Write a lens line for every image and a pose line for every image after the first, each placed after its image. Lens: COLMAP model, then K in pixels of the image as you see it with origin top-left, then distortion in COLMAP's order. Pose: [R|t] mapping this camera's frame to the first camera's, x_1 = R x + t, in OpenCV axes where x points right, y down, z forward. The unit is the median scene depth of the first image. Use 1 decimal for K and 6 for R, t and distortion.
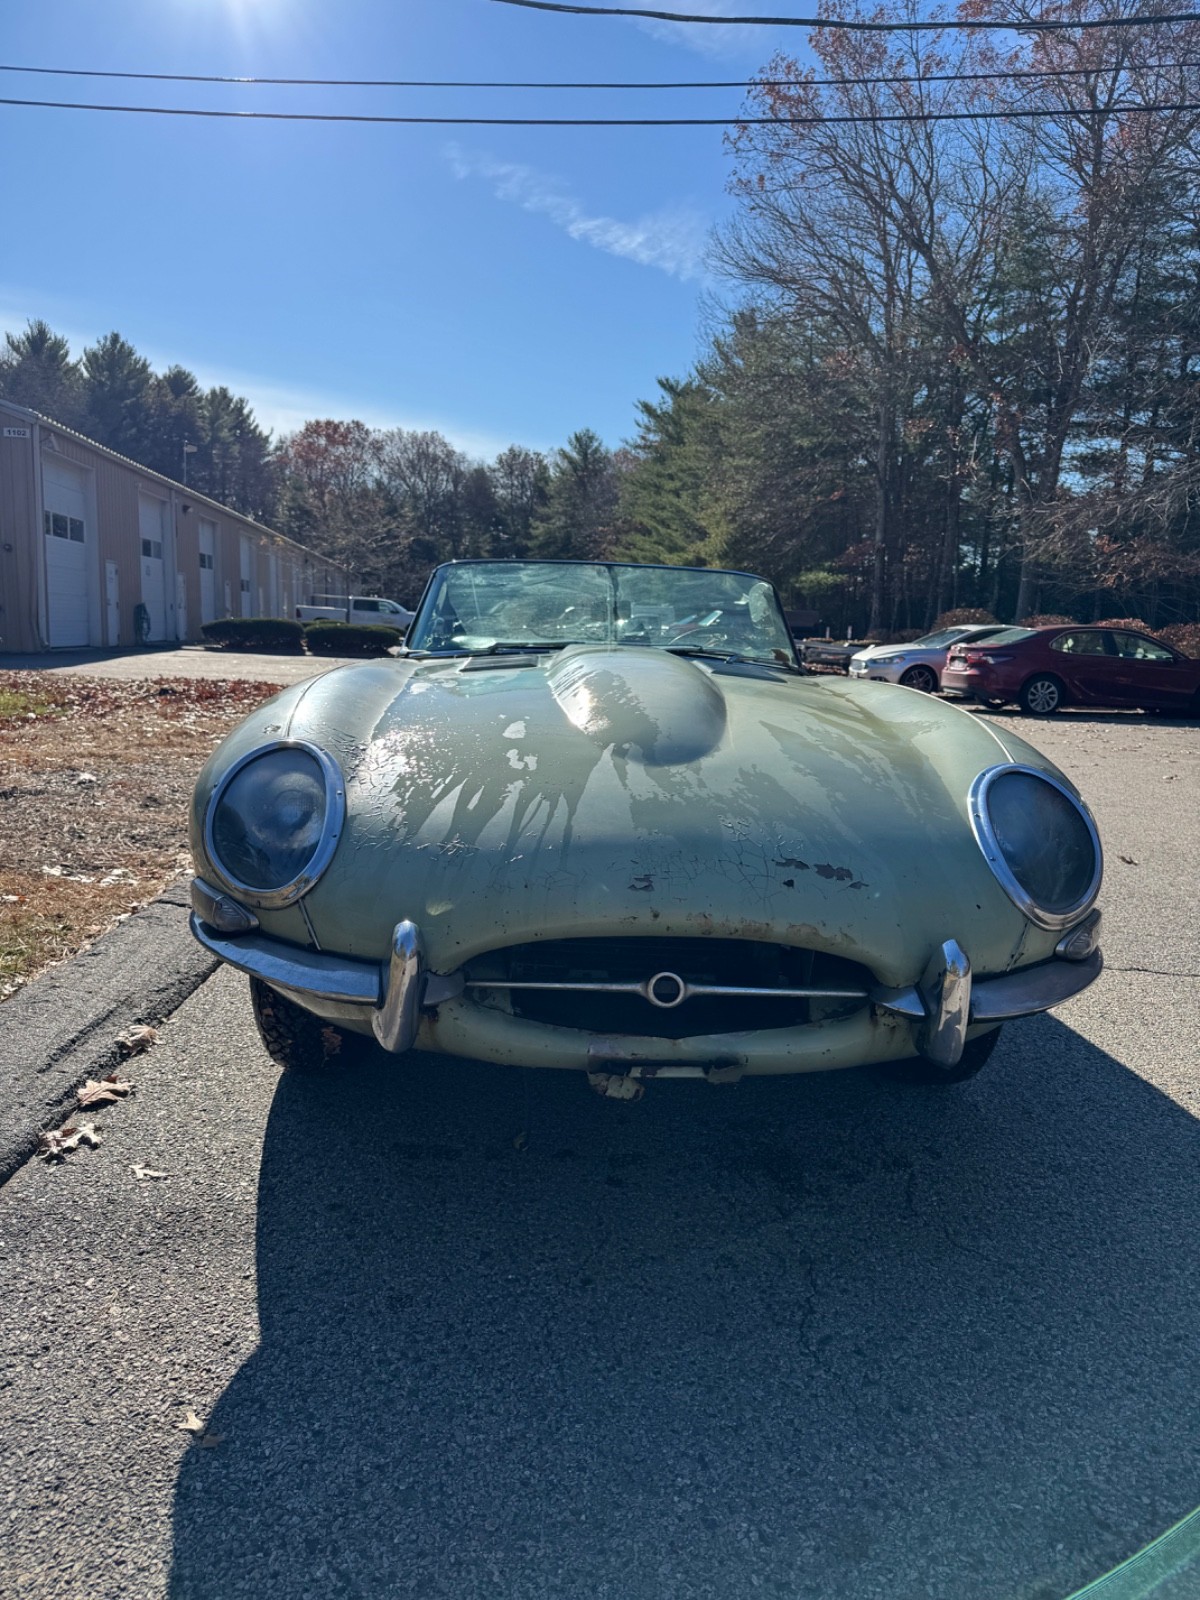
lens RADIAL K [[1156.2, 0, 600.0], [0, 1156.2, 800.0], [0, 0, 1]] dist [-0.028869, 0.035581]
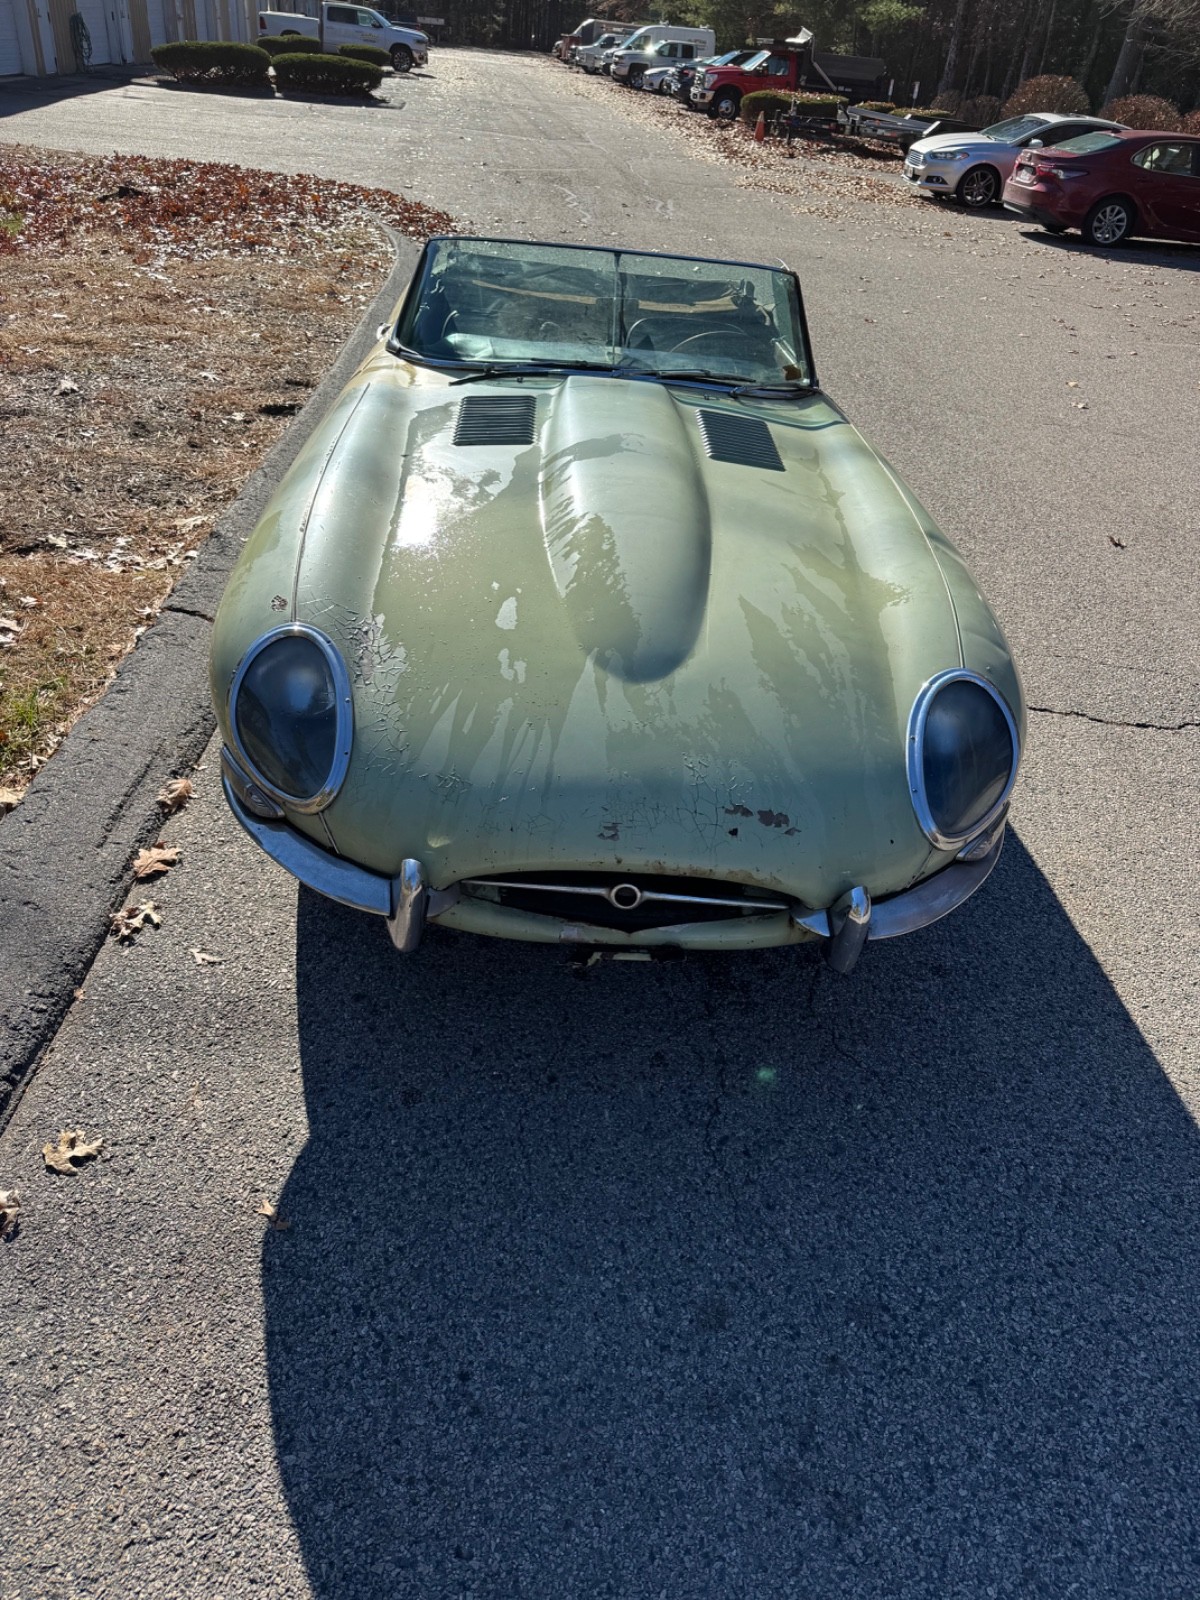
lens RADIAL K [[1122.1, 0, 598.0], [0, 1122.1, 835.1], [0, 0, 1]] dist [0.052131, -0.059765]
pose [[0.998449, 0.053359, 0.015892, 0.006315], [-0.054787, 0.890819, 0.451043, -0.442616], [0.009910, -0.451214, 0.892361, -0.031127]]
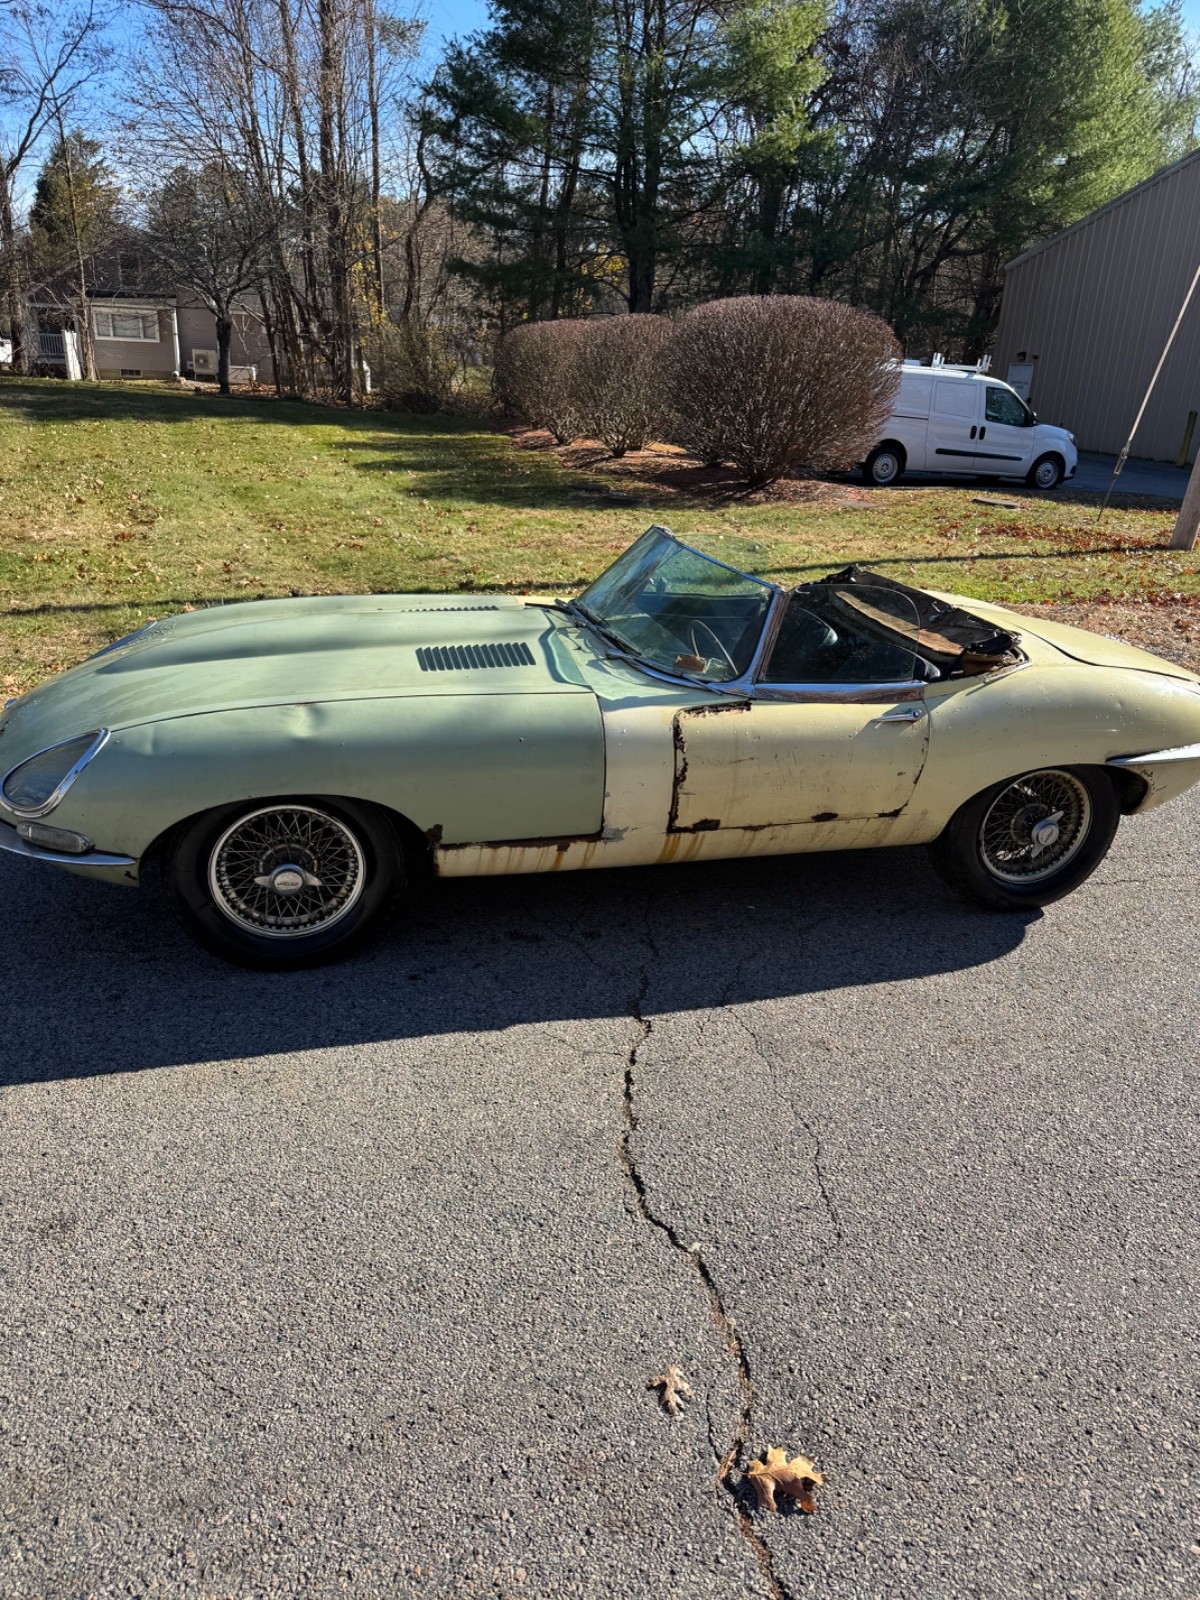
lens RADIAL K [[1147.4, 0, 600.0], [0, 1147.4, 800.0], [0, 0, 1]] dist [0.138051, -0.278600]
pose [[0.190226, 0.332598, -0.923684, 2.469868], [-0.183807, 0.936293, 0.299284, -0.673673], [0.964380, 0.112848, 0.239241, 1.607841]]
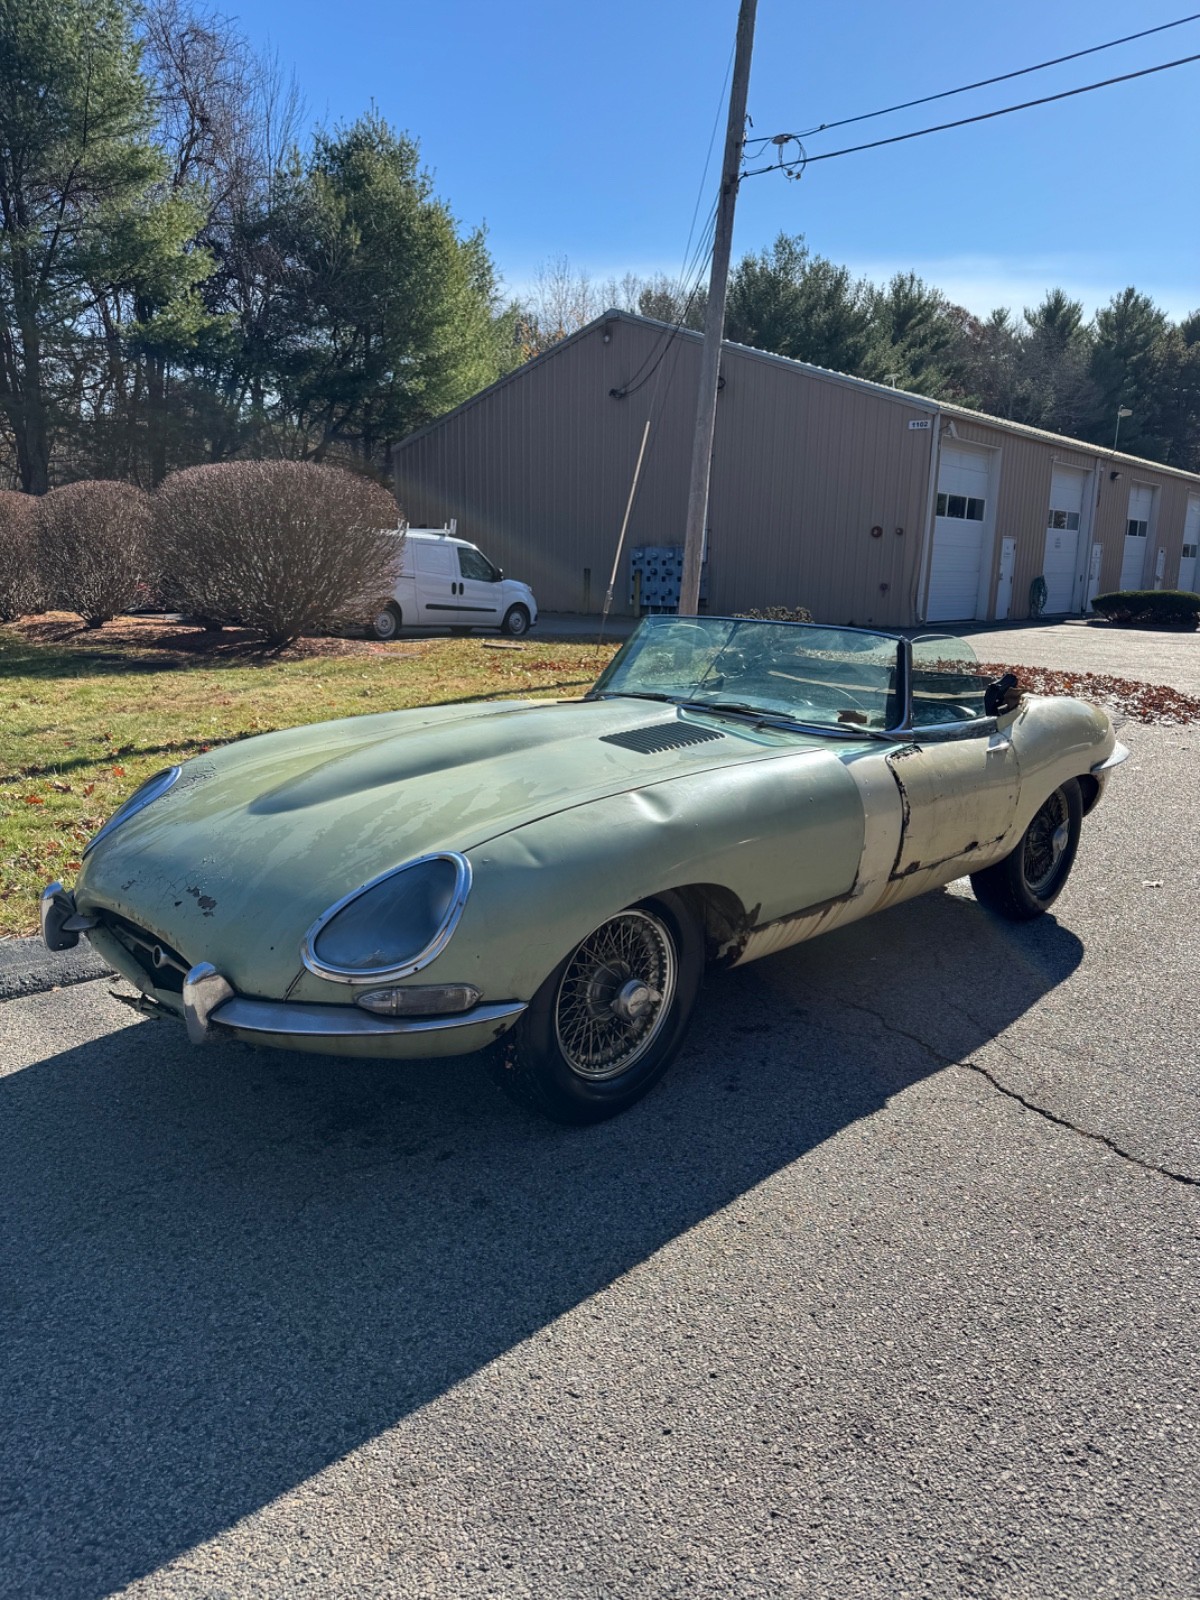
lens RADIAL K [[1153.4, 0, 600.0], [0, 1153.4, 800.0], [0, 0, 1]] dist [0.033624, -0.043026]
pose [[0.673830, 0.132127, -0.726977, 1.683610], [-0.107253, 0.990952, 0.080692, -0.249461], [0.731061, 0.023598, 0.681904, 0.365565]]
